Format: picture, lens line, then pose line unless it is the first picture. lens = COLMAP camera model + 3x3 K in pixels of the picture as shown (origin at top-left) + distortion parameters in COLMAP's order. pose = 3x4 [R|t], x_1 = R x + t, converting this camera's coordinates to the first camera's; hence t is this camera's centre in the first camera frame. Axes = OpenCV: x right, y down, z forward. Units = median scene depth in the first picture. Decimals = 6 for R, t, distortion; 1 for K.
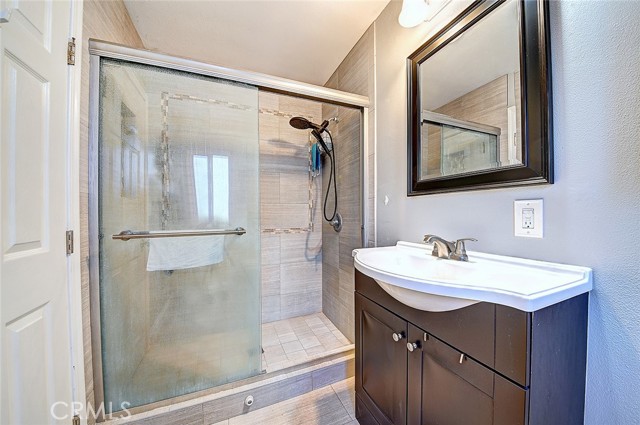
lens RADIAL K [[228.2, 0, 323.2], [0, 228.2, 214.5], [0, 0, 1]] dist [0.000832, -0.009707]
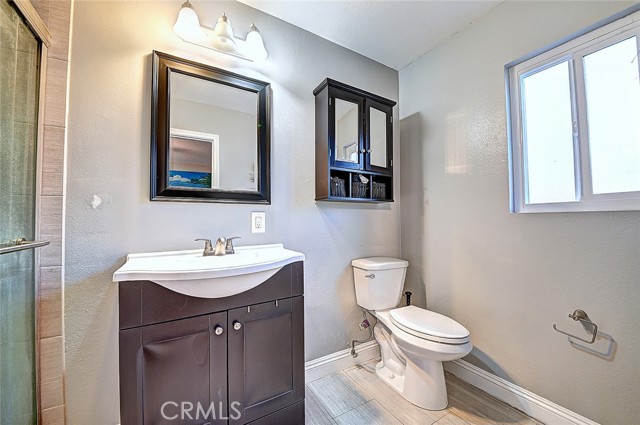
lens RADIAL K [[236.3, 0, 323.3], [0, 236.3, 215.1], [0, 0, 1]] dist [0.014175, -0.014024]
pose [[-0.117489, 0.035427, 0.992442, -0.882643], [0.019224, 0.999257, -0.033394, 0.027608], [-0.992888, 0.015156, -0.118083, 0.619934]]
